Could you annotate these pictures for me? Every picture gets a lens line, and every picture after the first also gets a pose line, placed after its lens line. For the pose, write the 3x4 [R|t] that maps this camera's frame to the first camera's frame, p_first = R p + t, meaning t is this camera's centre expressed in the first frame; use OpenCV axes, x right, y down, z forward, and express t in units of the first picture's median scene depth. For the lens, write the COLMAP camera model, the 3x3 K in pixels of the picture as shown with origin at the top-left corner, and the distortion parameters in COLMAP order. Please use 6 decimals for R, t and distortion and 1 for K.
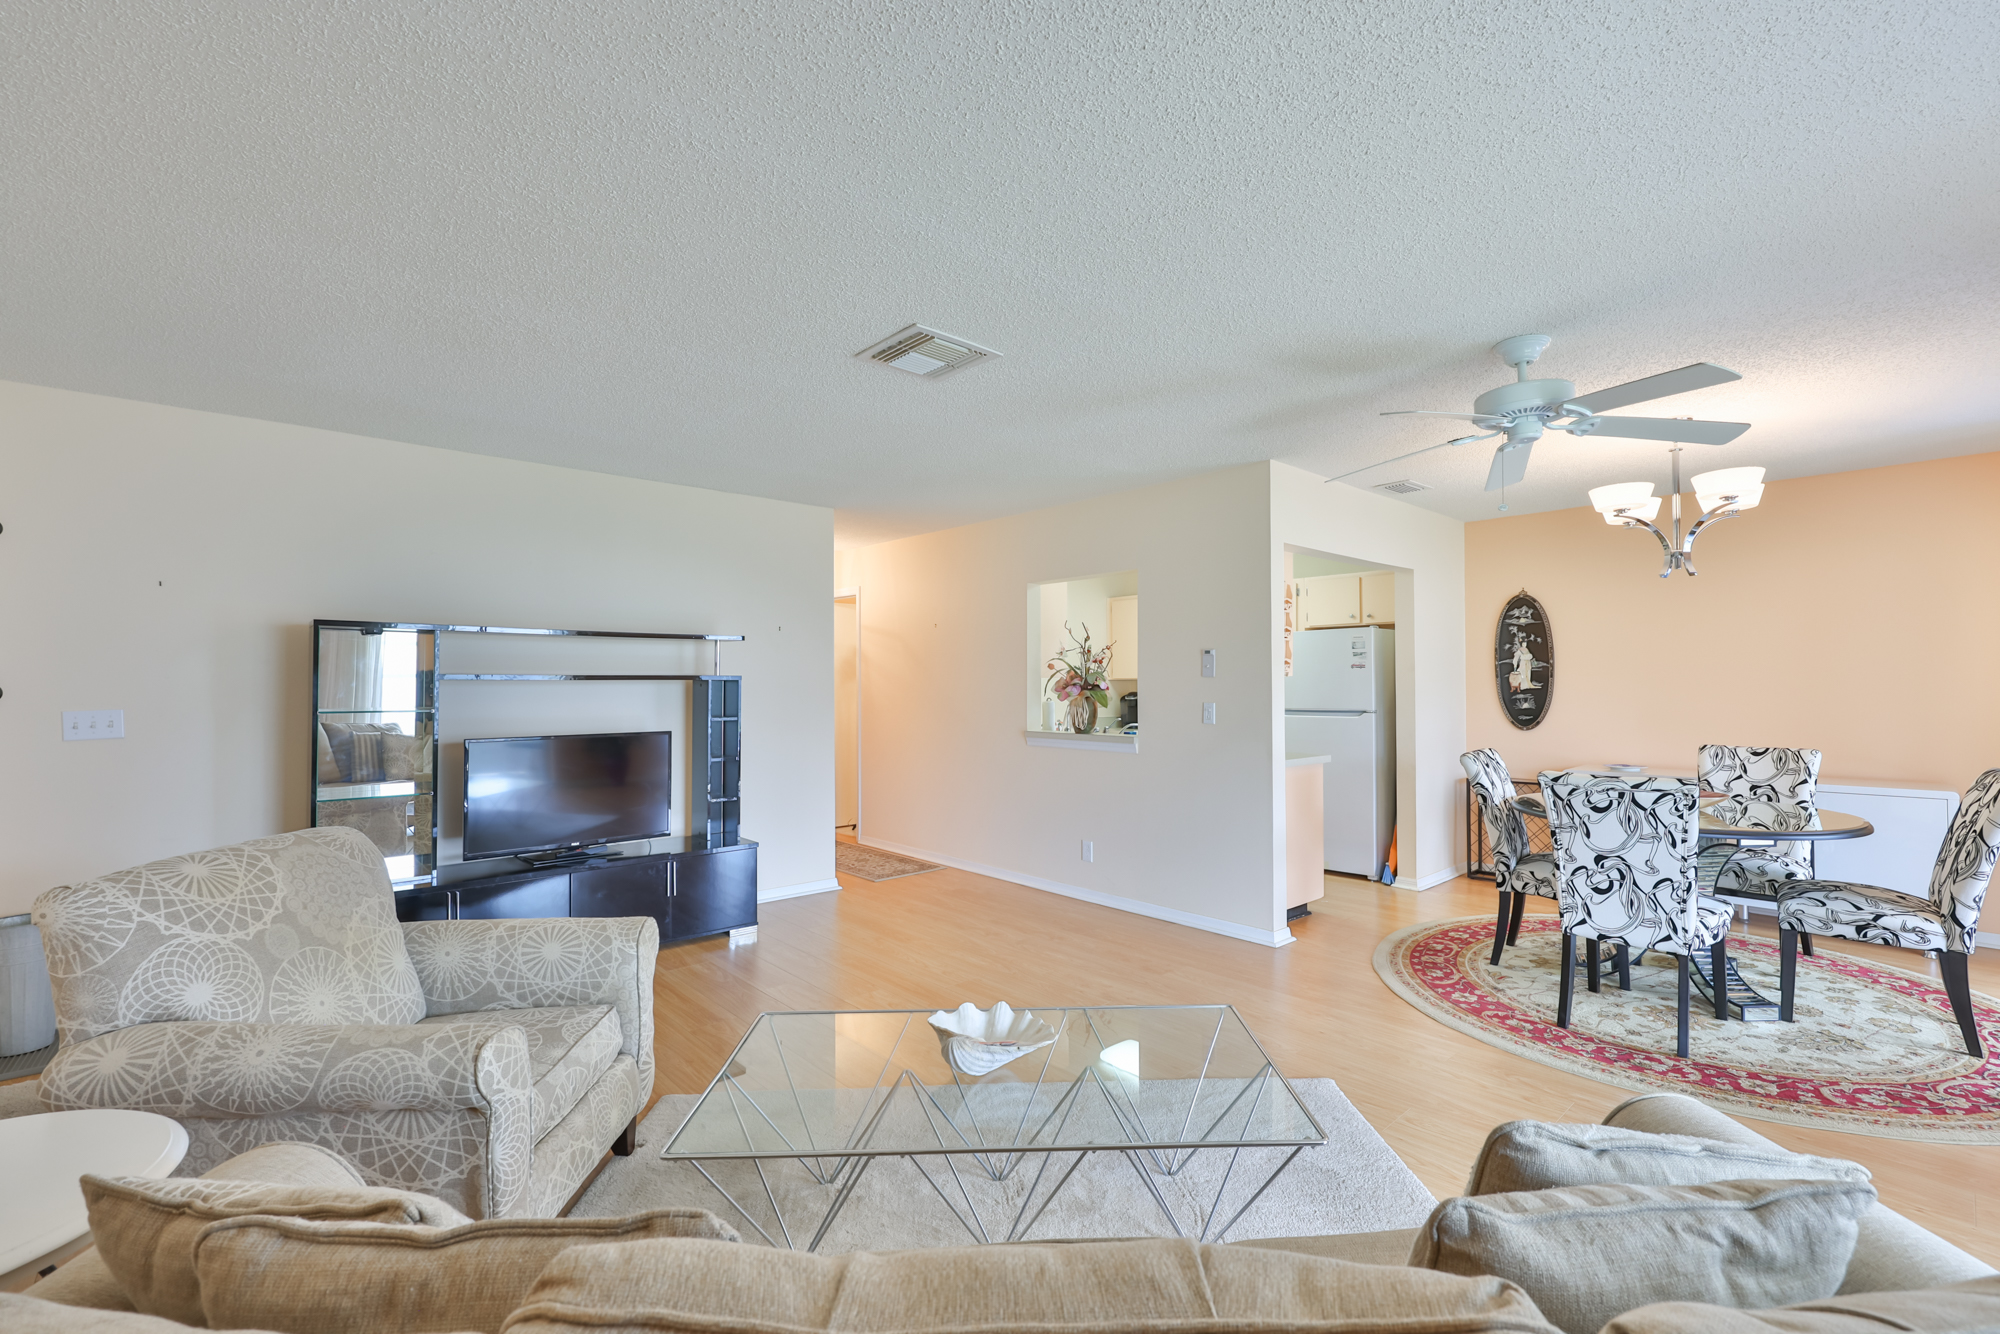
lens RADIAL K [[863.7, 0, 1041.4], [0, 863.7, 689.4], [0, 0, 1]] dist [-0.005065, 0.001238]
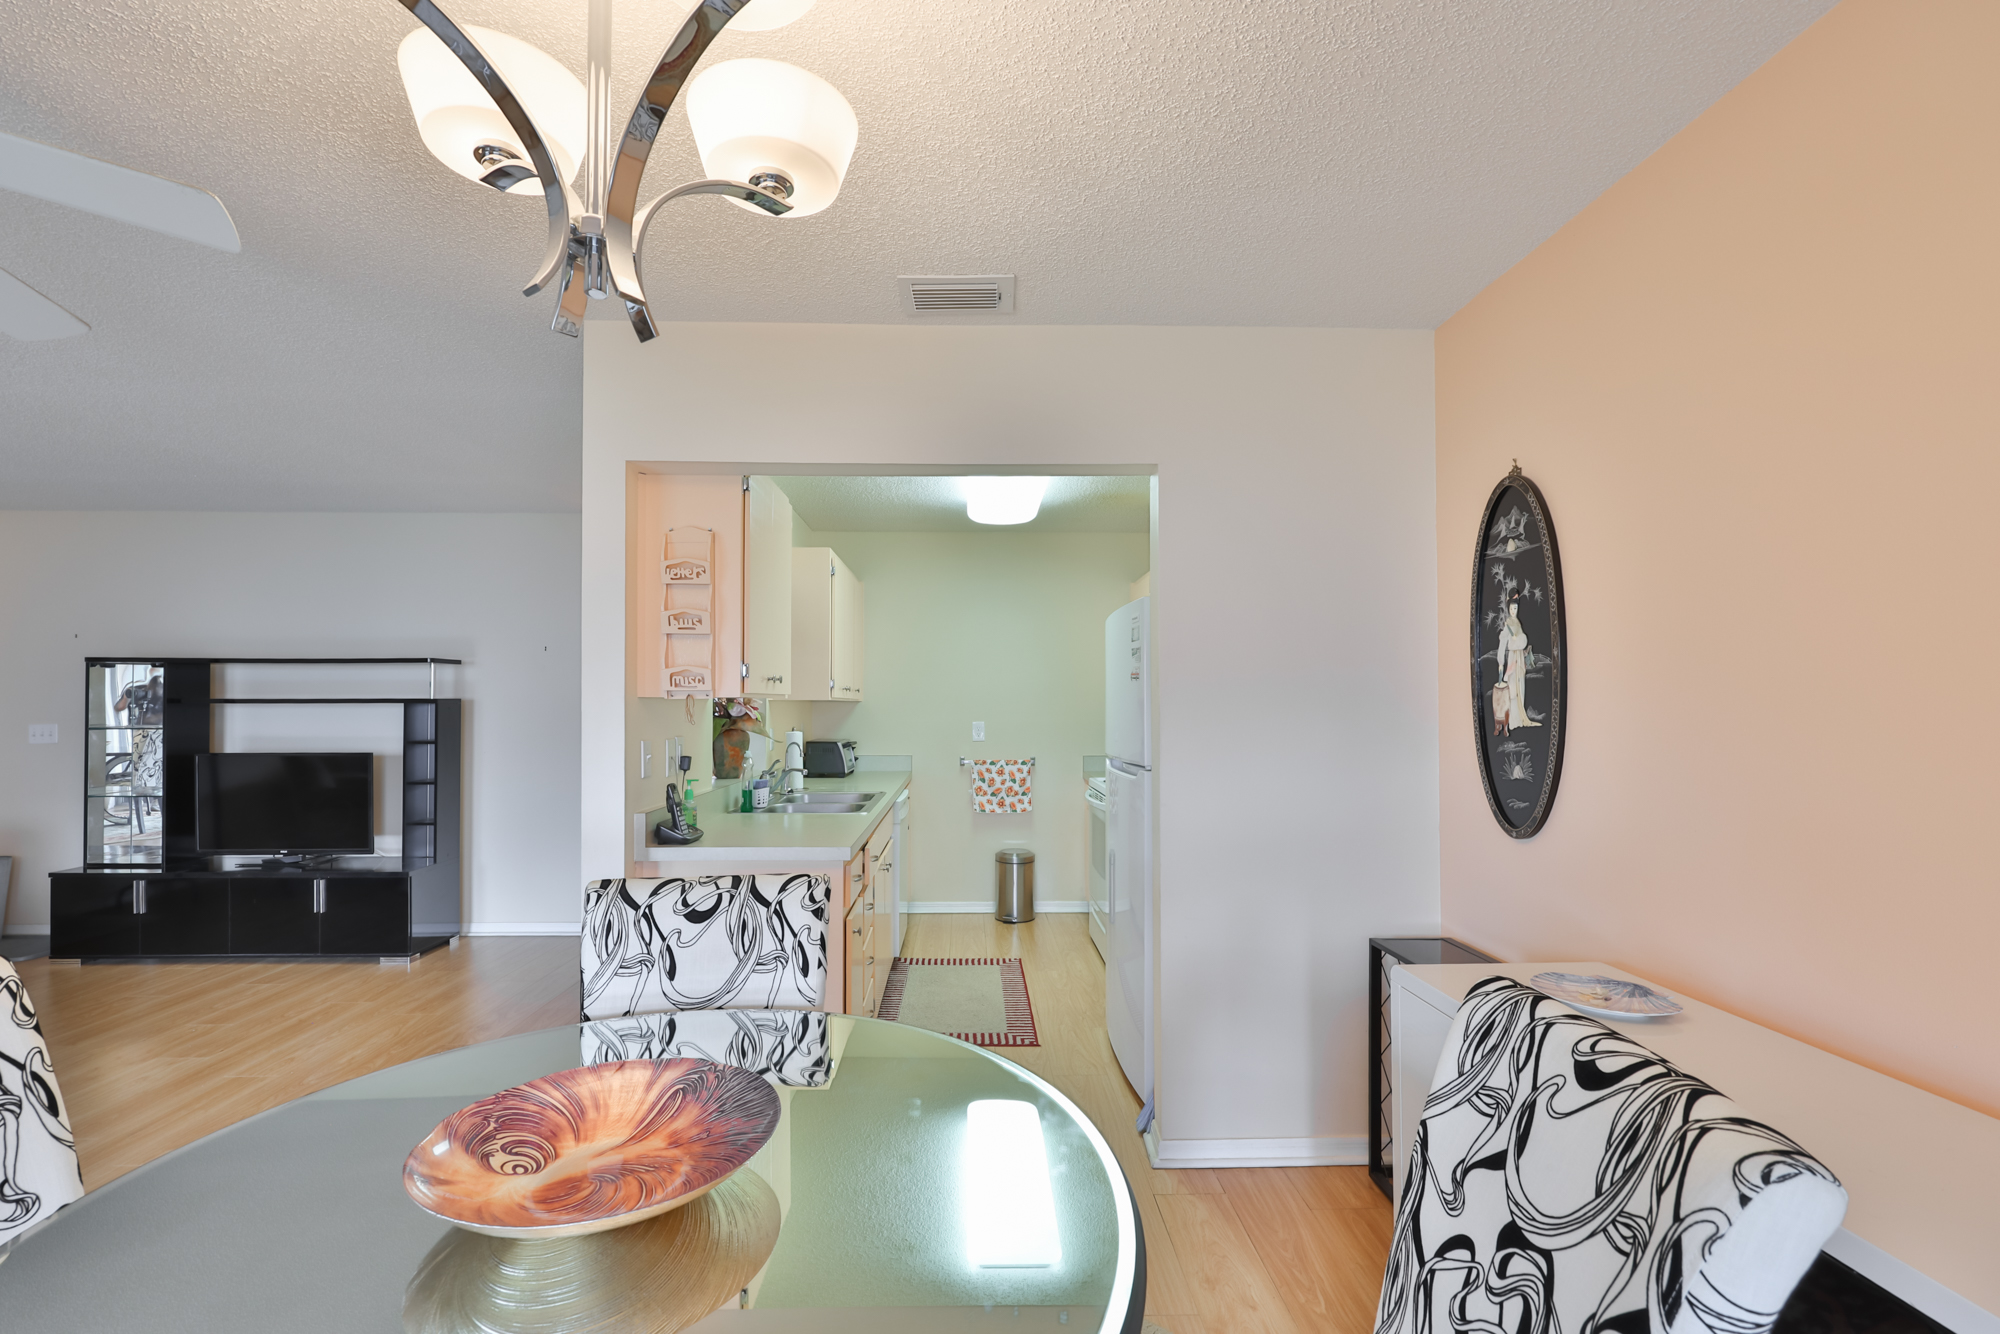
lens RADIAL K [[912.9, 0, 983.7], [0, 912.9, 687.6], [0, 0, 1]] dist [0.013424, -0.000090]
pose [[0.719073, -0.009996, -0.694863, 1.099730], [-0.004498, 0.999809, -0.019038, -0.015699], [0.694920, 0.016815, 0.718890, 0.908881]]
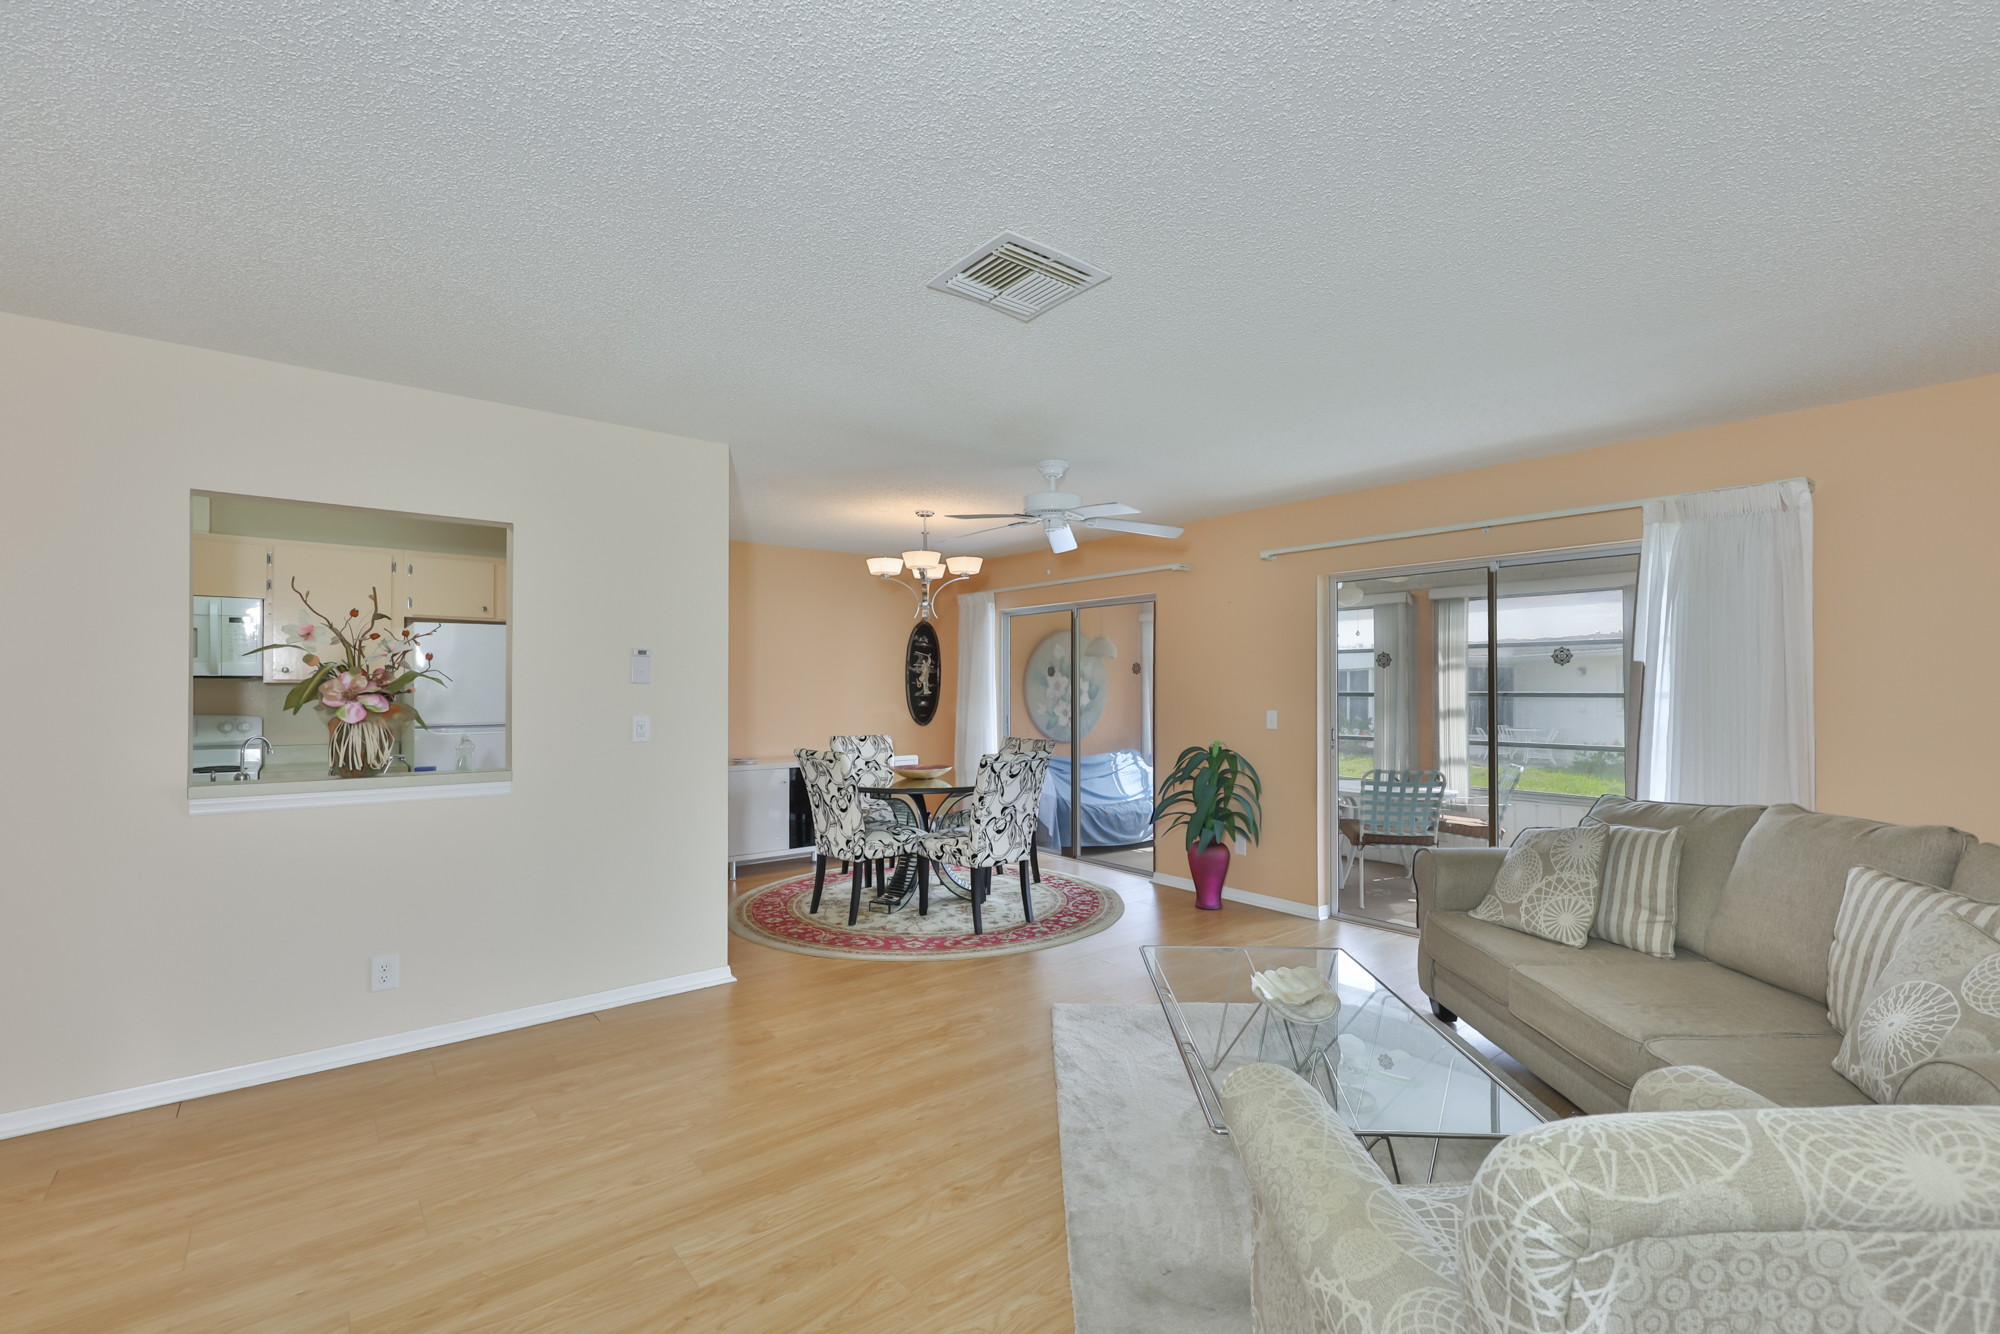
lens RADIAL K [[863.7, 0, 1005.7], [0, 863.7, 687.3], [0, 0, 1]] dist [-0.005065, 0.001238]
pose [[0.079968, 0.005993, 0.996779, -0.753440], [0.005631, 0.999963, -0.006464, -0.005393], [-0.996782, 0.006130, 0.079931, 0.777560]]
